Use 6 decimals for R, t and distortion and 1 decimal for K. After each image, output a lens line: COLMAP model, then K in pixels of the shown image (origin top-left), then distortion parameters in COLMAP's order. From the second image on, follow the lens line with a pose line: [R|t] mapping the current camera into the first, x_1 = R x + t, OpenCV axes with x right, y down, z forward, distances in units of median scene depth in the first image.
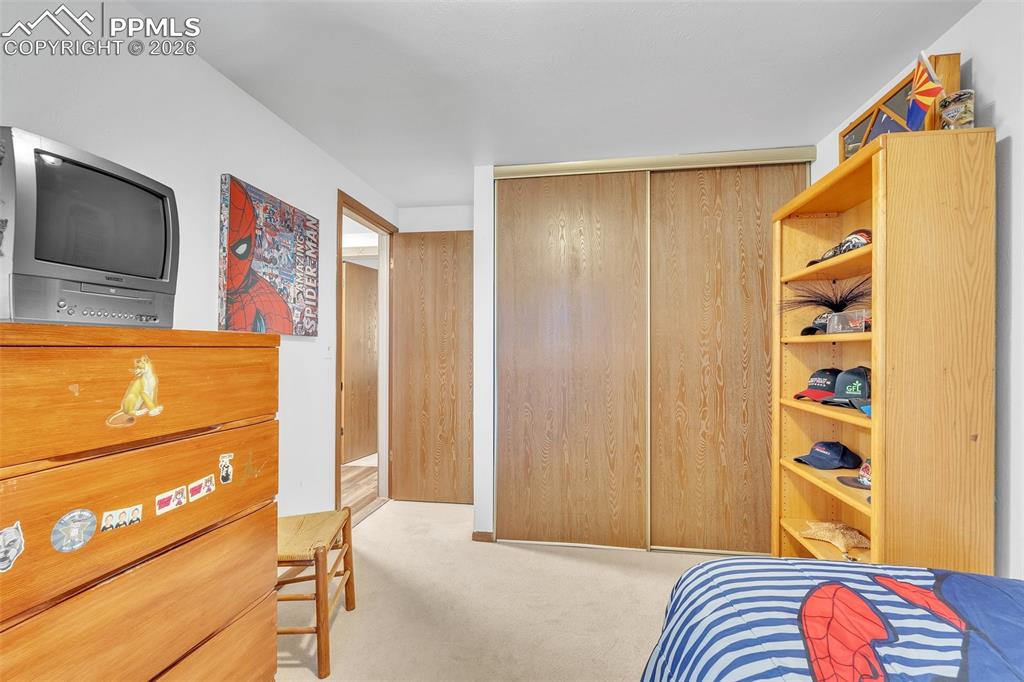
lens RADIAL K [[456.7, 0, 514.9], [0, 456.7, 345.6], [0, 0, 1]] dist [-0.002876, -0.000235]
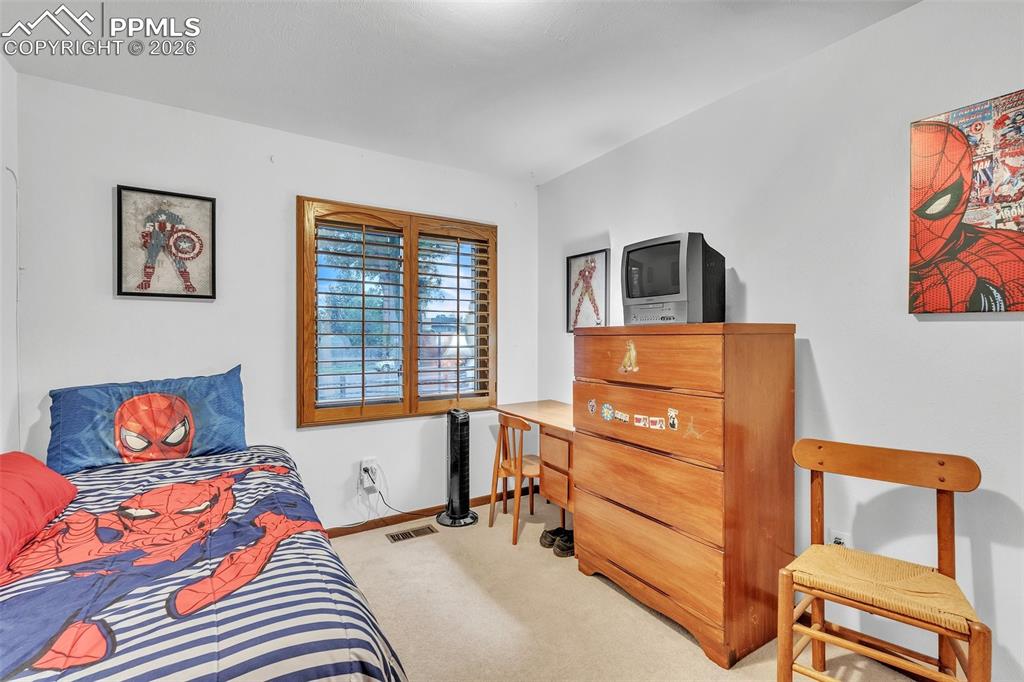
lens RADIAL K [[456.7, 0, 512.5], [0, 456.7, 337.0], [0, 0, 1]] dist [-0.002876, -0.000235]
pose [[-0.754646, -0.002716, -0.656126, 0.770513], [0.003792, 0.999957, -0.008501, 0.022484], [0.656121, -0.008903, -0.754603, 1.940273]]
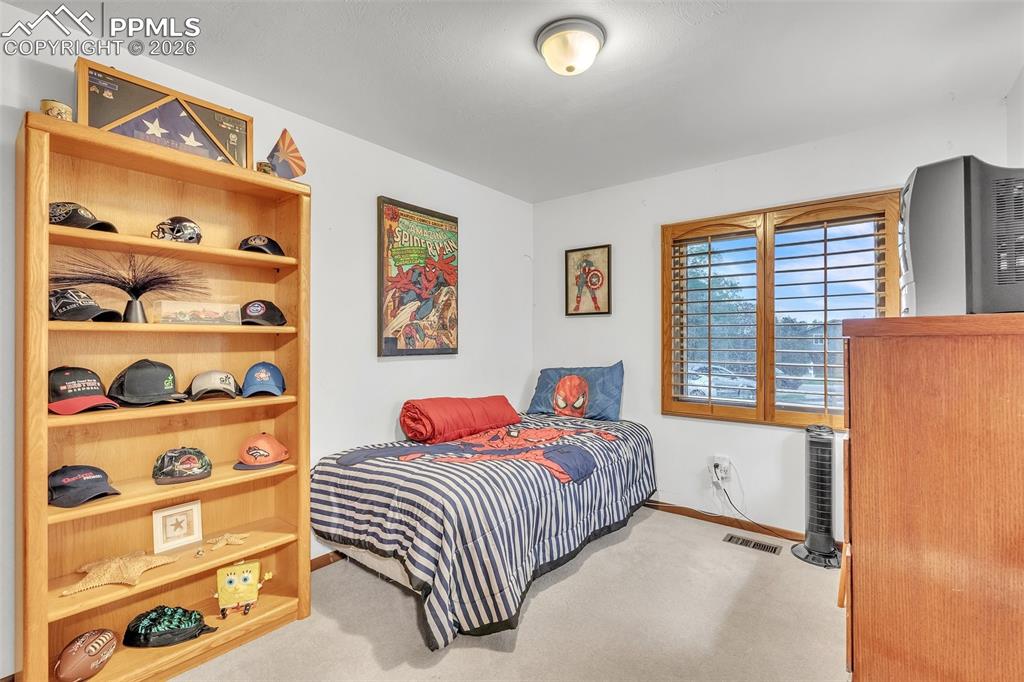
lens RADIAL K [[456.7, 0, 511.3], [0, 456.7, 341.9], [0, 0, 1]] dist [-0.002876, -0.000235]
pose [[-0.865393, -0.004213, 0.501077, -0.500883], [-0.005954, 0.999981, -0.001875, 0.017993], [-0.501059, -0.004606, -0.865401, 2.394463]]
